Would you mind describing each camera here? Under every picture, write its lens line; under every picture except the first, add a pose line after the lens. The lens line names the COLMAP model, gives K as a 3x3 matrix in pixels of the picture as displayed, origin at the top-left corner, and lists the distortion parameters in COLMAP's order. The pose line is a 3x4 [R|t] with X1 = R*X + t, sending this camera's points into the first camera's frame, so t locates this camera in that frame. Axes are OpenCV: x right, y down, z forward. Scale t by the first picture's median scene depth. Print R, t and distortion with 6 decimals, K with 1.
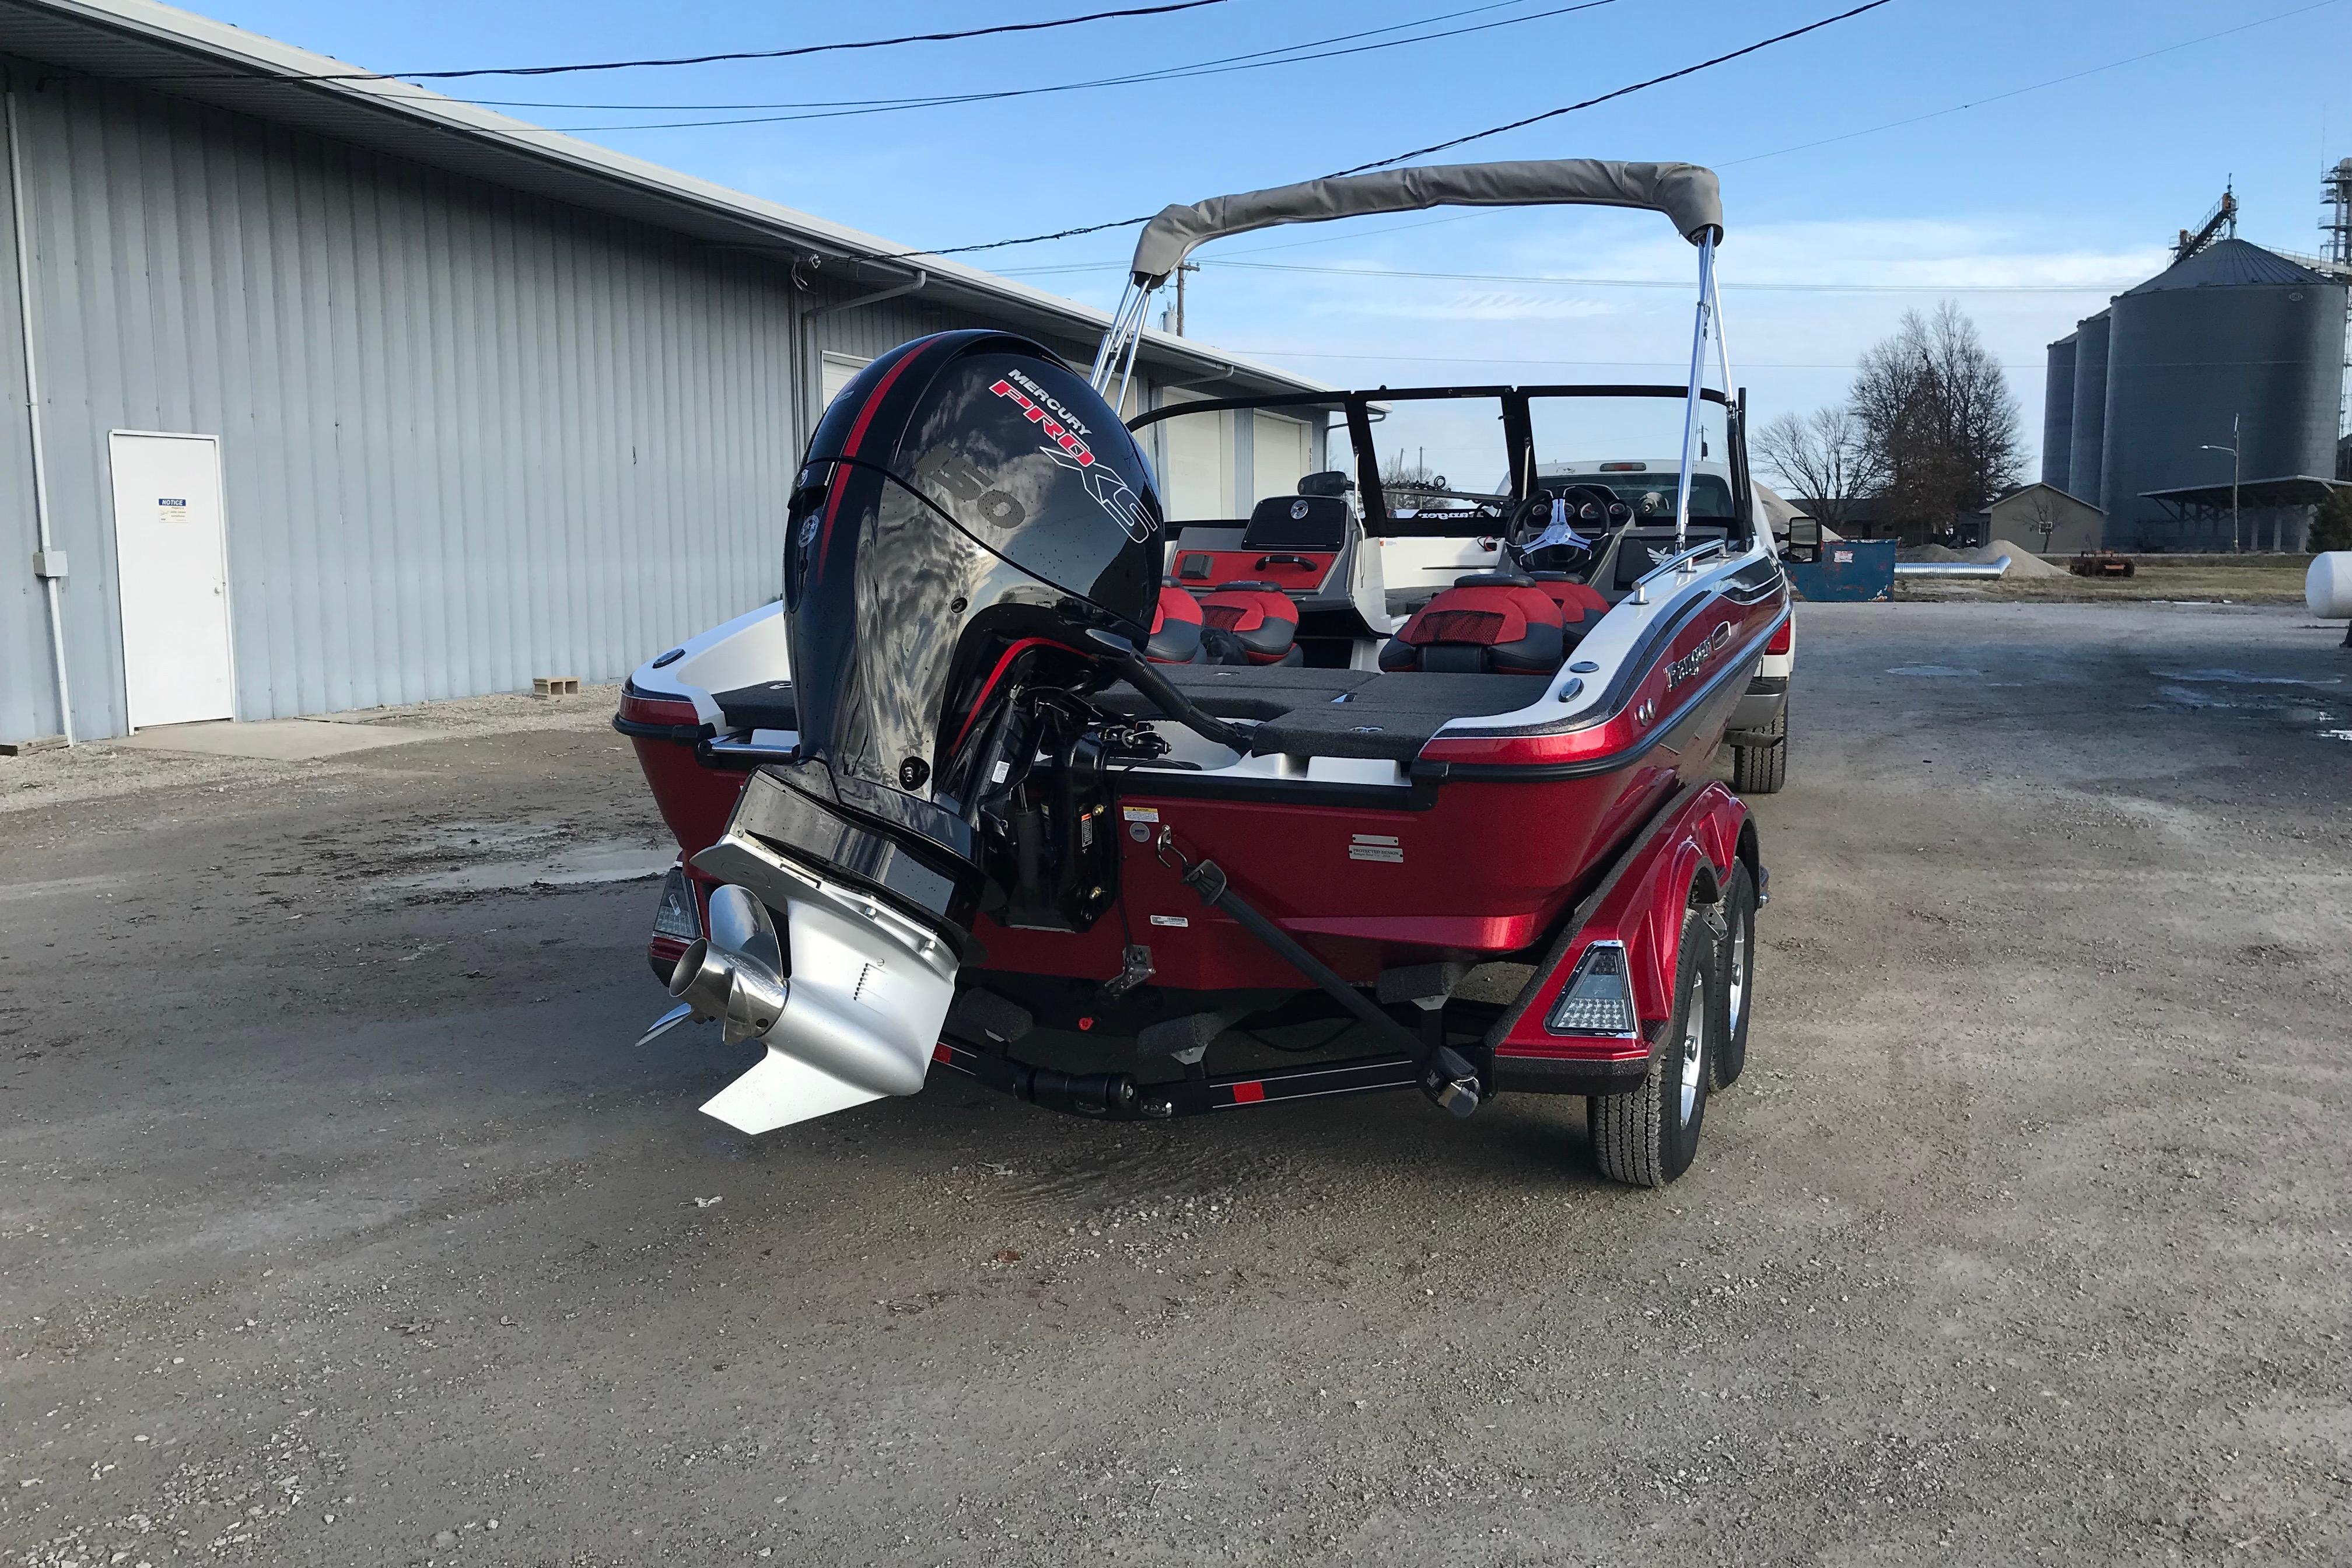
lens RADIAL K [[1927.7, 0, 1168.9], [0, 1927.7, 781.3], [0, 0, 1]] dist [0.043487, -0.049067]
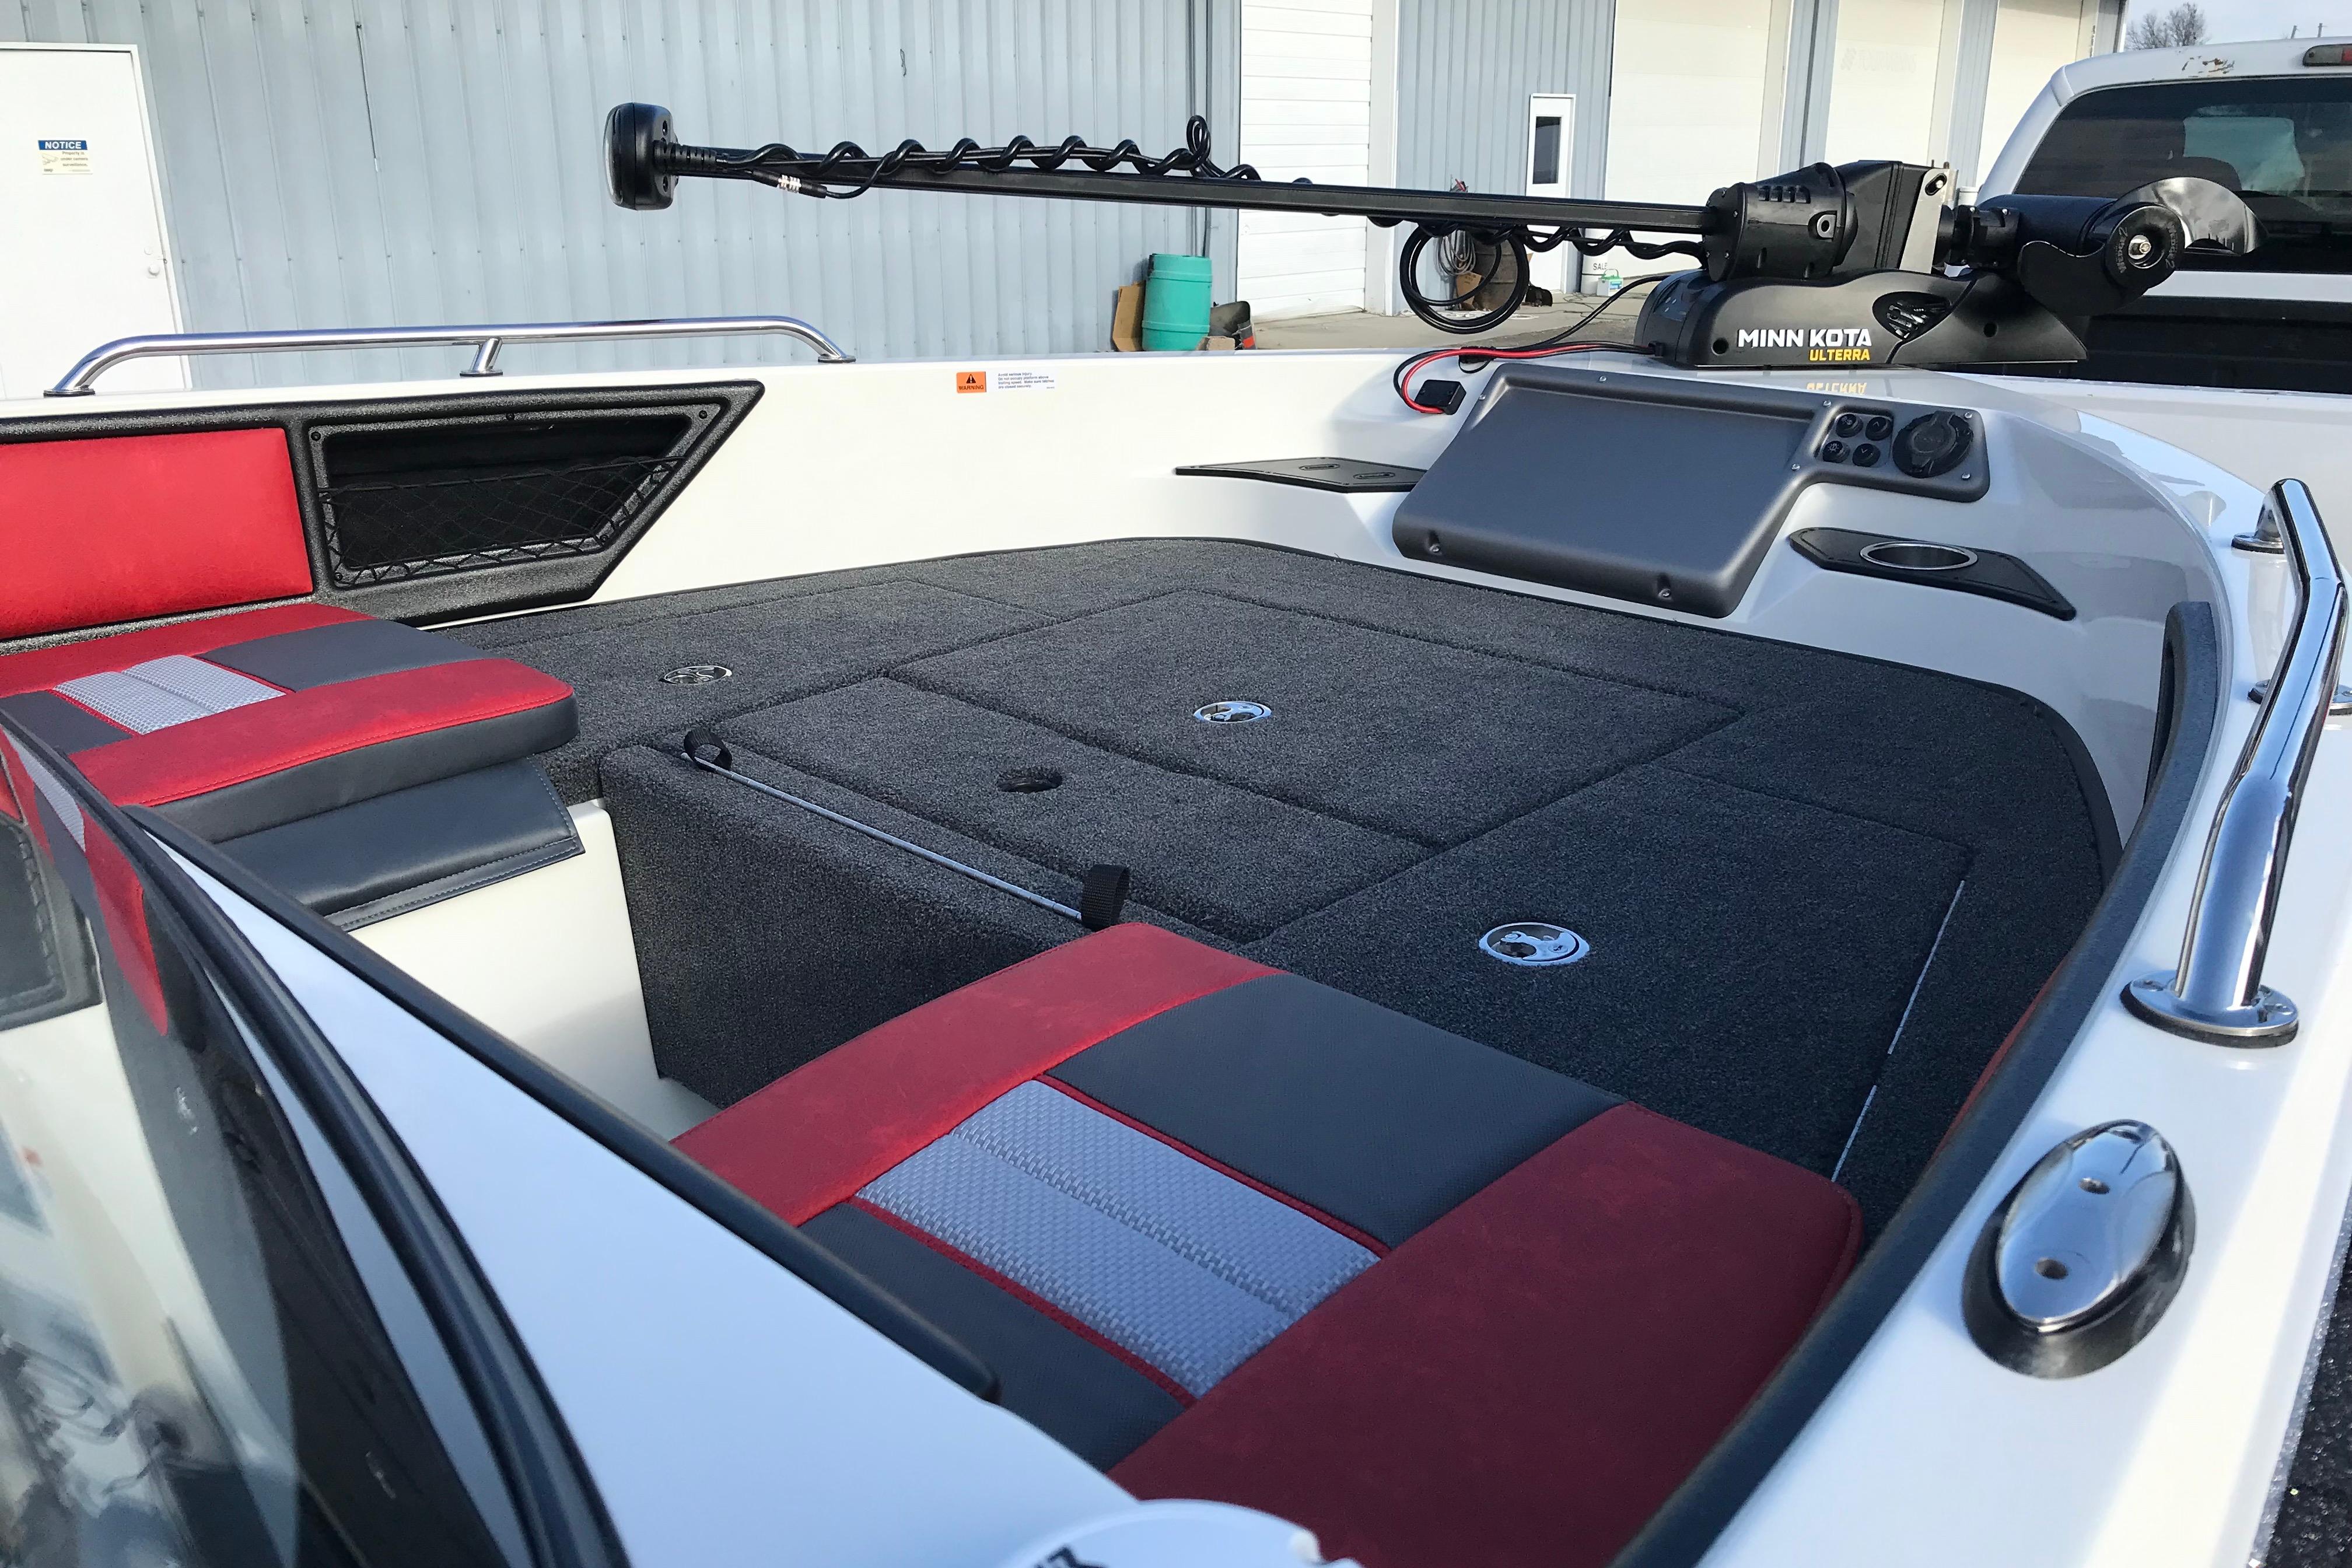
lens RADIAL K [[1927.7, 0, 1168.9], [0, 1927.7, 781.3], [0, 0, 1]] dist [0.043487, -0.049067]
pose [[0.925154, 0.116197, -0.361370, 0.256182], [-0.045037, 0.978872, 0.199451, -0.133107], [0.376910, -0.168248, 0.910841, 0.812502]]
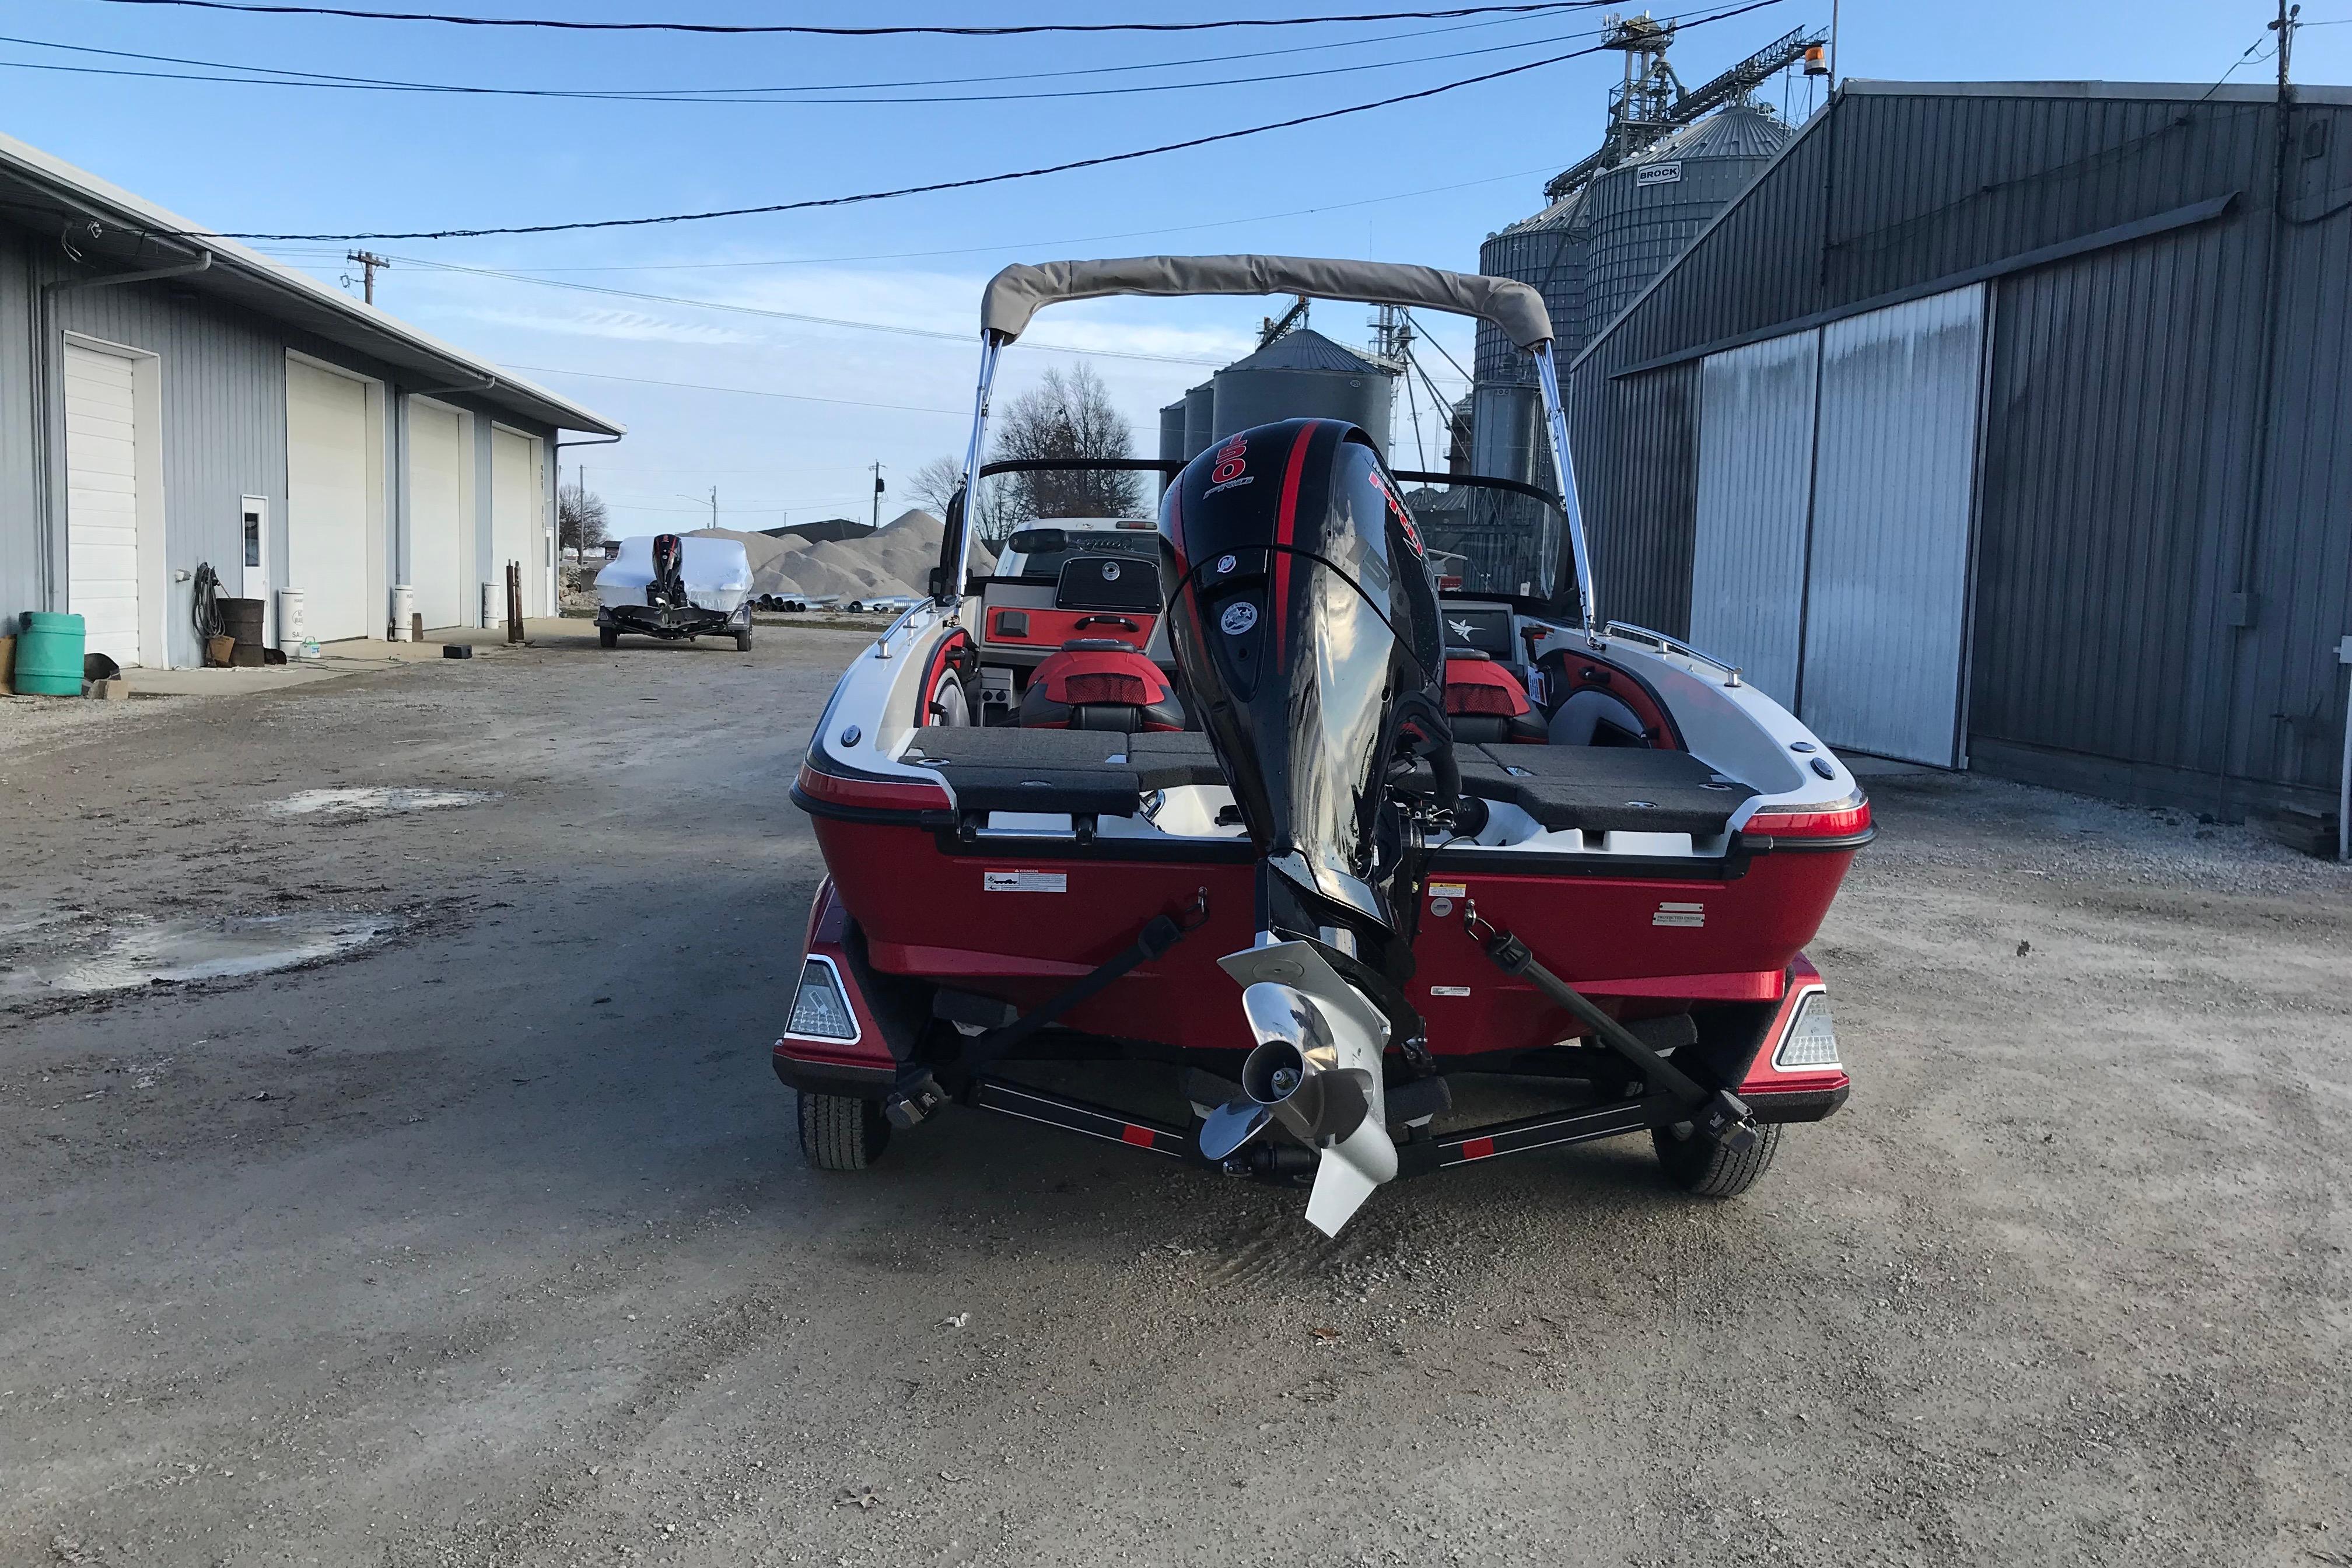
lens RADIAL K [[1928.3, 0, 1179.7], [0, 1928.3, 774.8], [0, 0, 1]] dist [0.014066, 0.002767]
pose [[0.902439, -0.012668, 0.430631, -0.302389], [0.020092, 0.999718, -0.012697, -0.017711], [-0.430348, 0.020110, 0.902439, 0.061595]]
